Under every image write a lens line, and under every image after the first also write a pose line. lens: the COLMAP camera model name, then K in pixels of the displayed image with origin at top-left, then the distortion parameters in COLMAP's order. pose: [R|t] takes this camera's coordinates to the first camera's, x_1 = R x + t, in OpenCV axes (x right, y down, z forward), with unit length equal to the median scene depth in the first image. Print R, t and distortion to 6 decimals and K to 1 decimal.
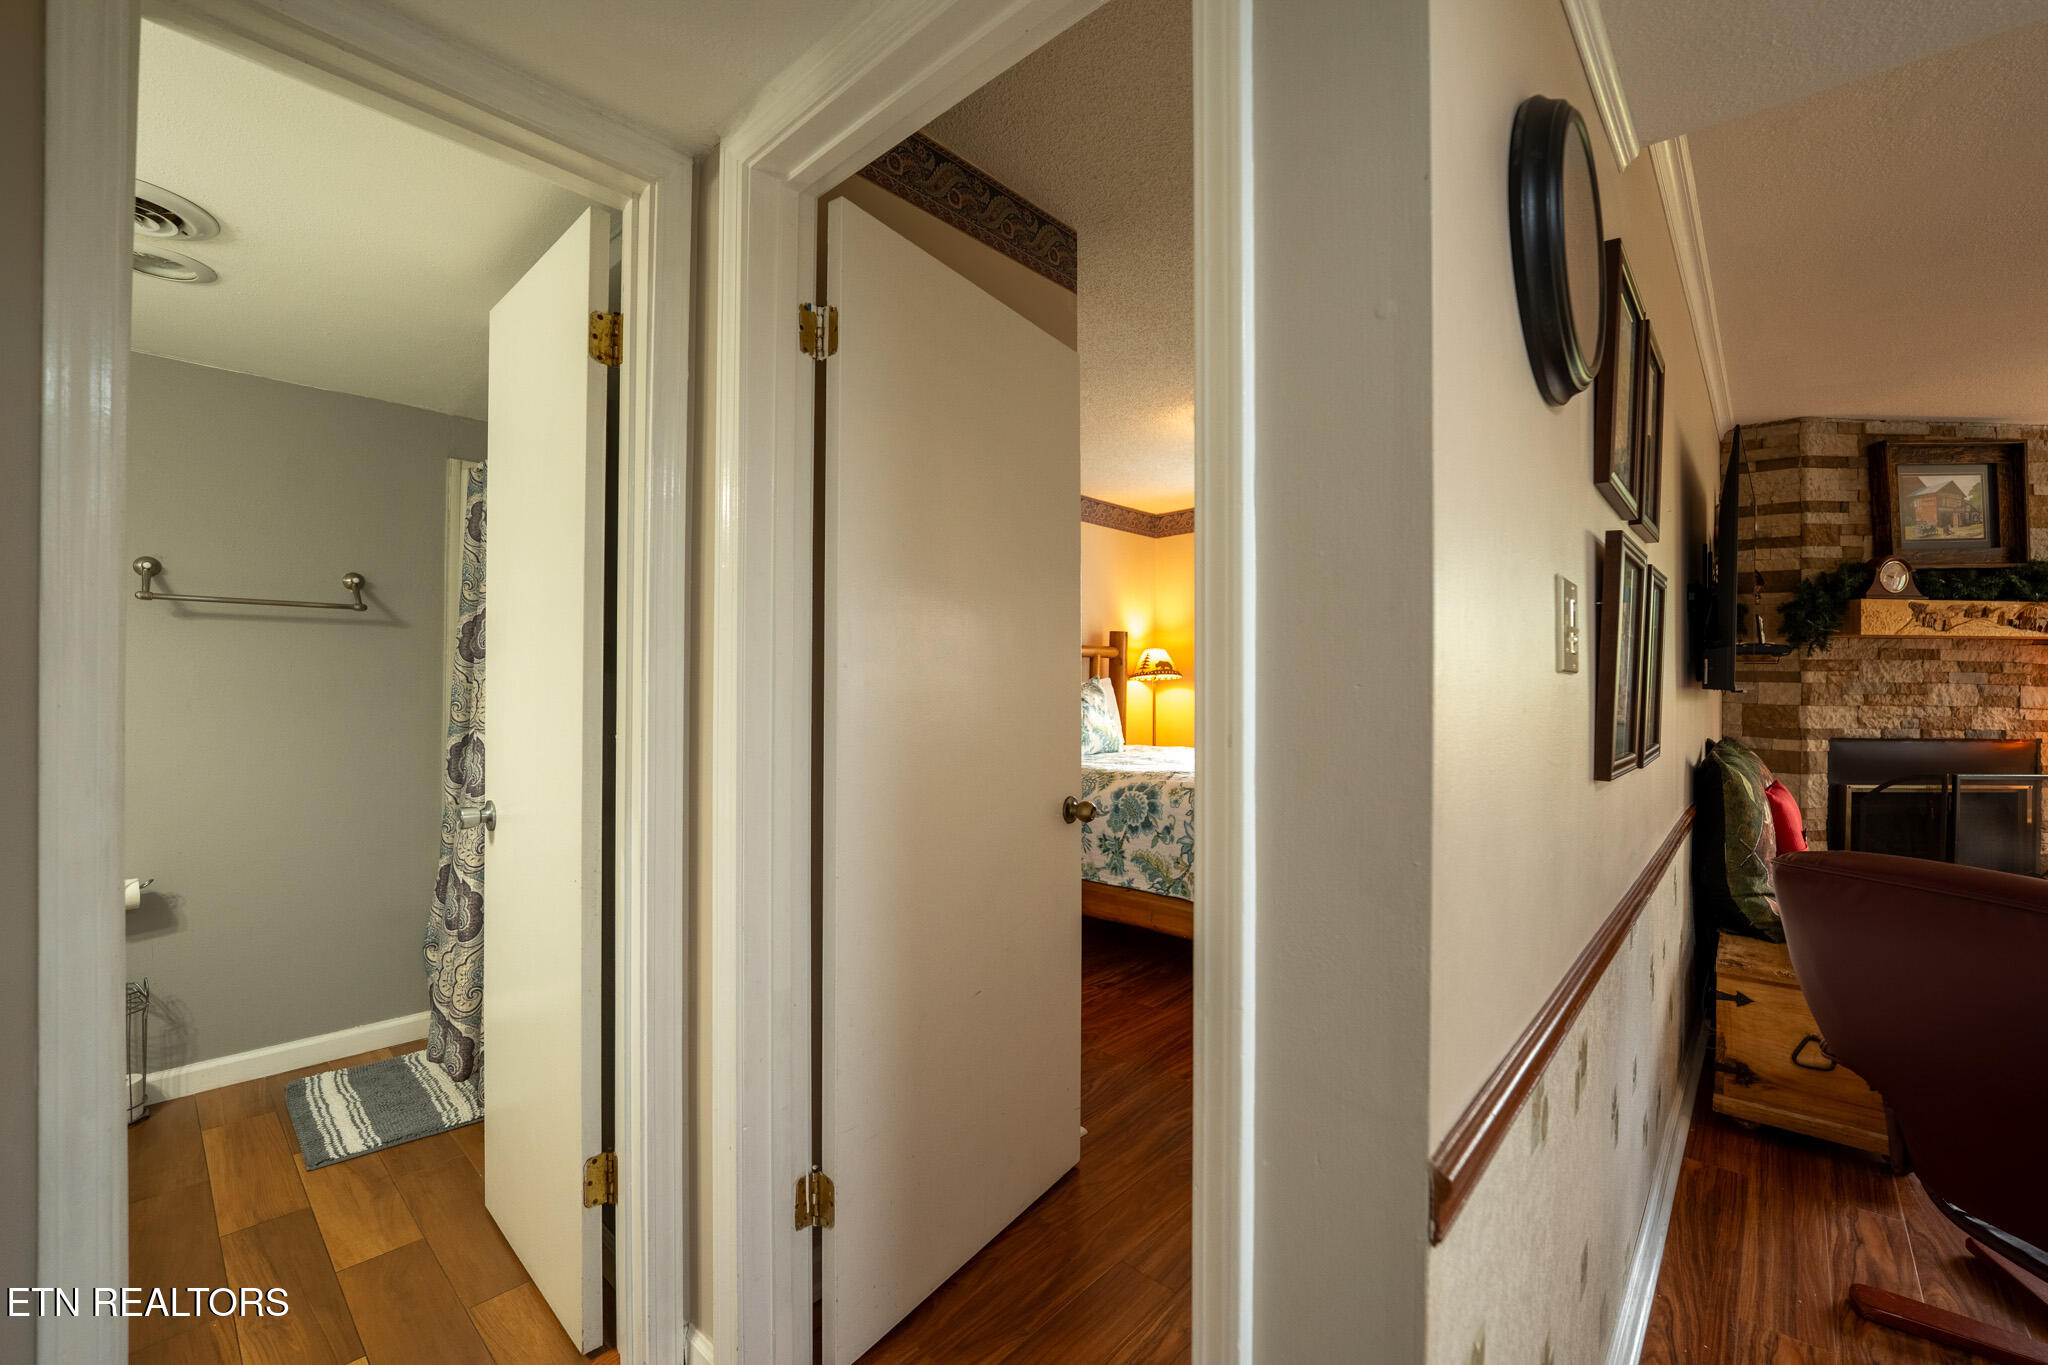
lens RADIAL K [[839.9, 0, 1025.8], [0, 839.9, 678.4], [0, 0, 1]] dist [-0.029823, 0.004098]
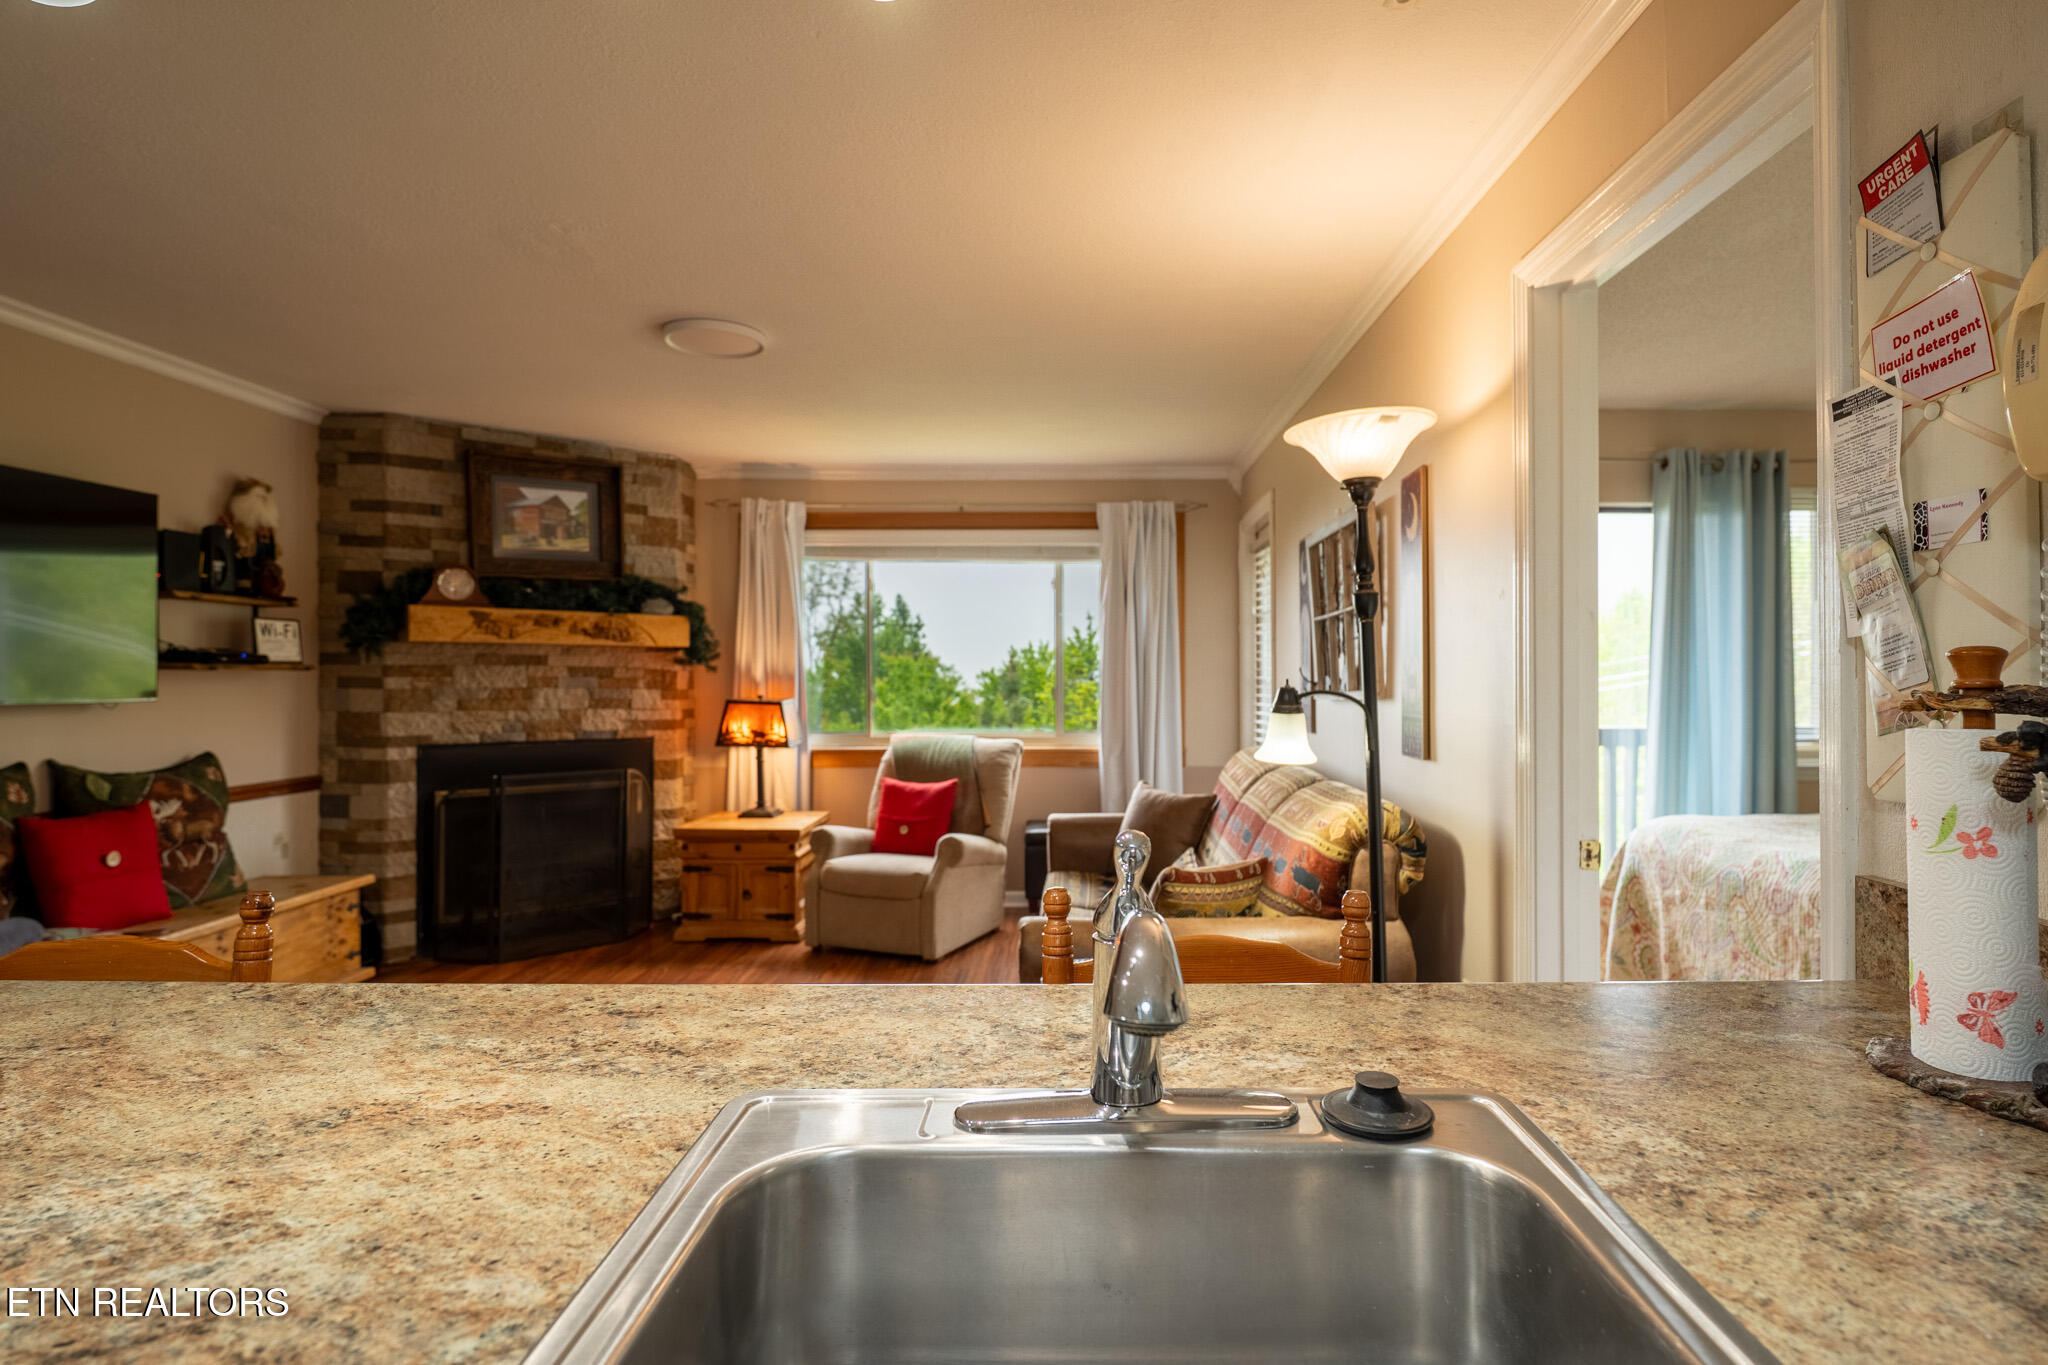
lens RADIAL K [[1061.9, 0, 1083.2], [0, 1061.9, 678.4], [0, 0, 1]] dist [-0.014117, 0.002858]
pose [[0.732171, -0.007185, 0.681083, 0.743492], [-0.000848, 0.999934, 0.011460, -0.023457], [-0.681121, -0.008968, 0.732116, -0.493170]]
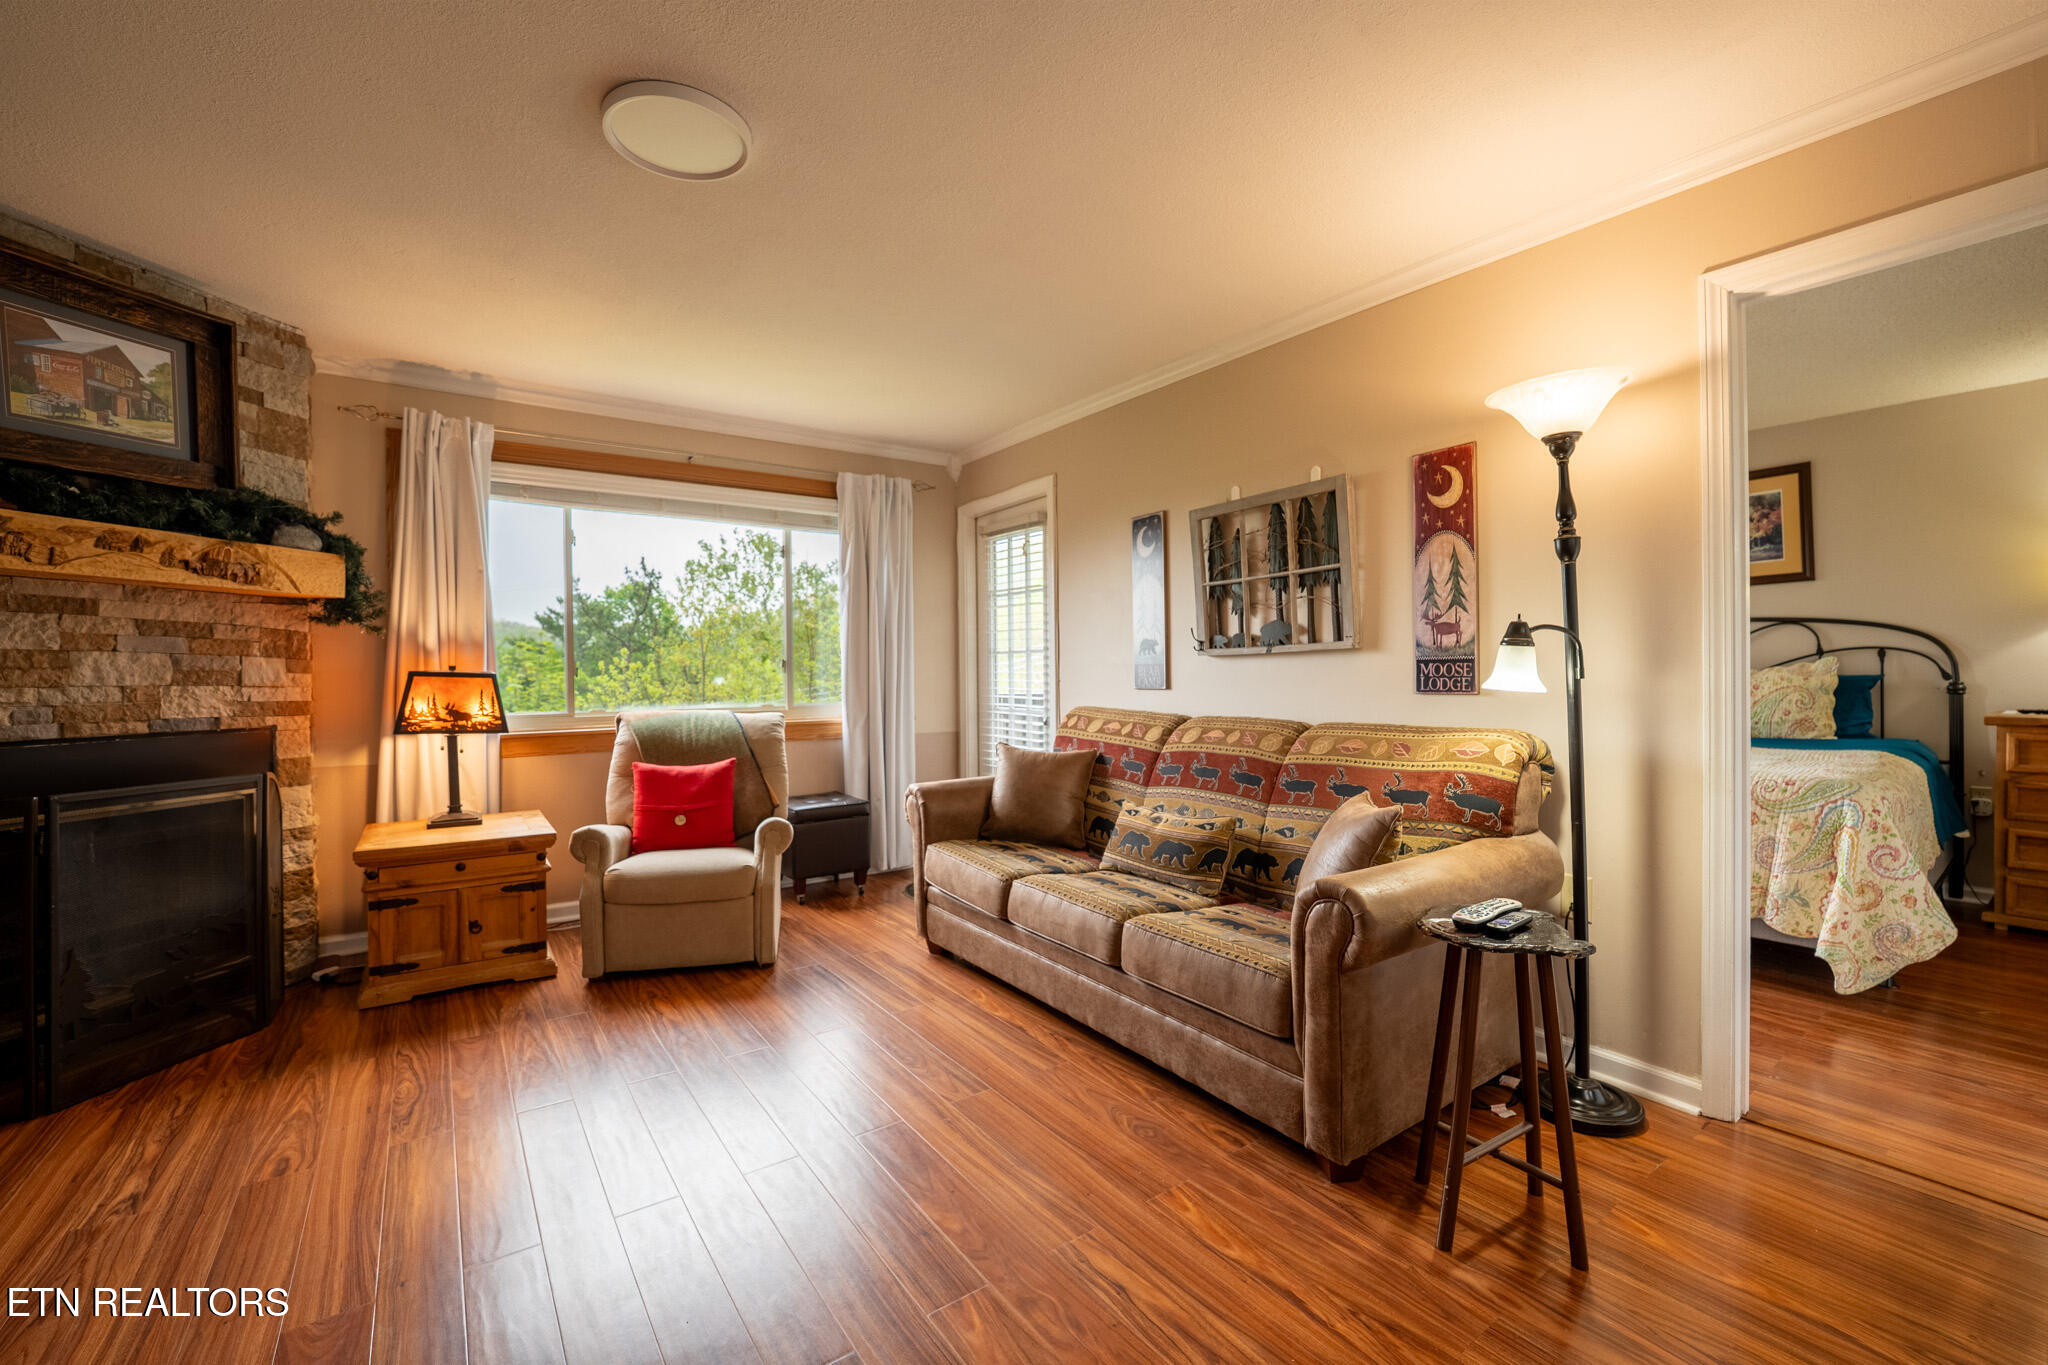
lens RADIAL K [[839.9, 0, 1022.8], [0, 839.9, 678.0], [0, 0, 1]] dist [-0.029823, 0.004098]
pose [[0.210753, -0.015864, 0.977411, 0.679952], [0.002077, 0.999873, 0.015781, 0.019828], [-0.977537, -0.001296, 0.210759, 0.144562]]
